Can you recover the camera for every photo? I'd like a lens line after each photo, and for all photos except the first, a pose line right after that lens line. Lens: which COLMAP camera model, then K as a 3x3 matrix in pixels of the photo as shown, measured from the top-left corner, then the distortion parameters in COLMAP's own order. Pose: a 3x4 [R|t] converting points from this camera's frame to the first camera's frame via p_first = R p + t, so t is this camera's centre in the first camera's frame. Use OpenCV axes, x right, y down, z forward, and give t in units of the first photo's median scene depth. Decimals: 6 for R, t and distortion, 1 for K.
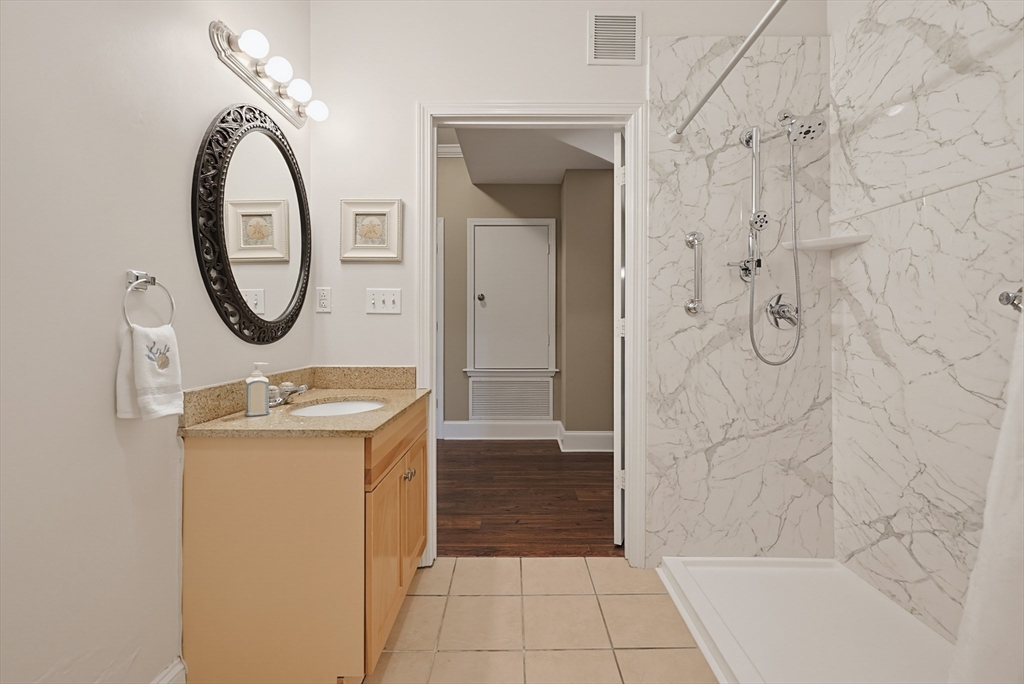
lens RADIAL K [[438.6, 0, 510.6], [0, 438.6, 335.3], [0, 0, 1]] dist [0.000027, 0.000075]
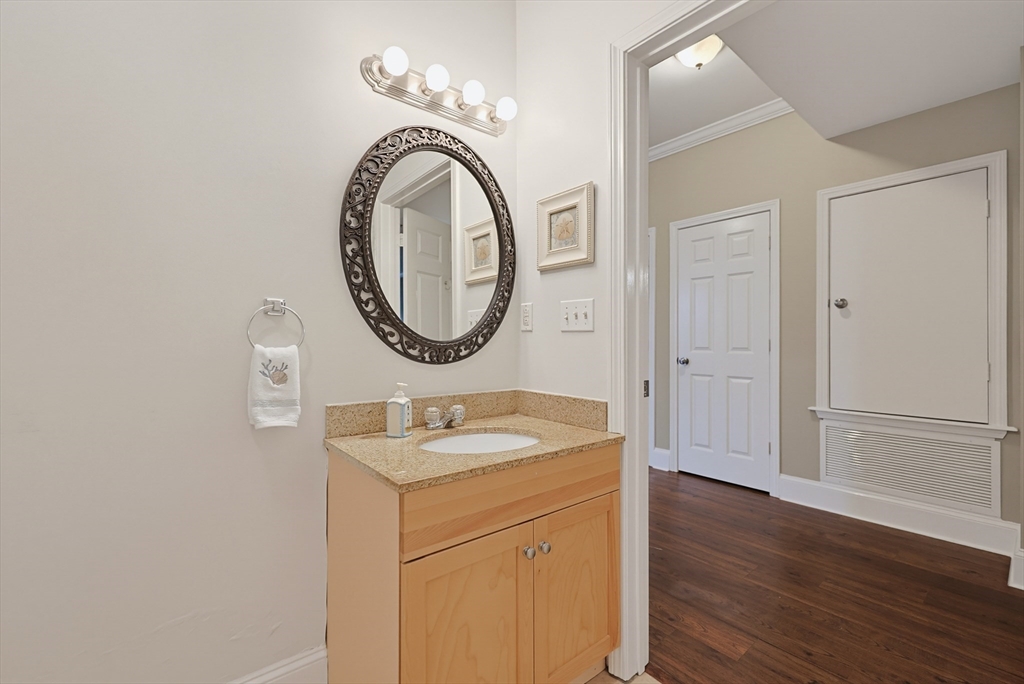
lens RADIAL K [[435.8, 0, 507.6], [0, 435.8, 347.8], [0, 0, 1]] dist [-0.001530, -0.000250]
pose [[0.652865, 0.012970, -0.757363, 0.268105], [-0.021426, 0.999770, -0.001349, -0.017200], [0.757171, 0.017108, 0.652992, 0.451440]]
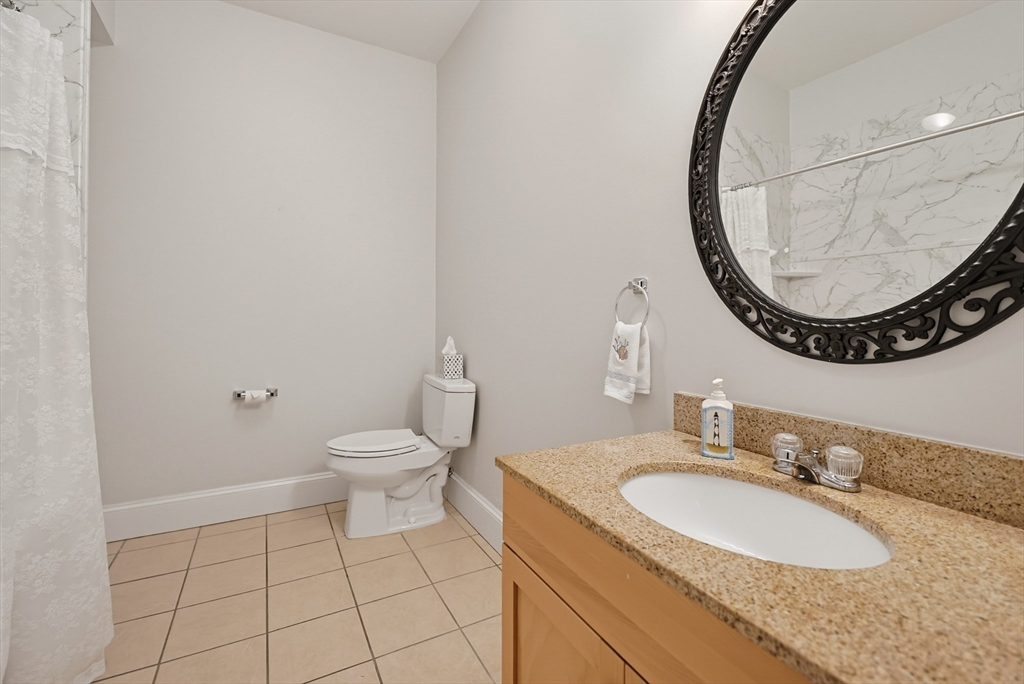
lens RADIAL K [[443.7, 0, 515.3], [0, 443.7, 317.4], [0, 0, 1]] dist [0.000045, 0.000026]
pose [[-0.872567, -0.003448, -0.488482, 0.034882], [-0.013550, 0.999761, 0.017148, -0.035280], [0.488307, 0.021581, -0.872405, 1.207668]]
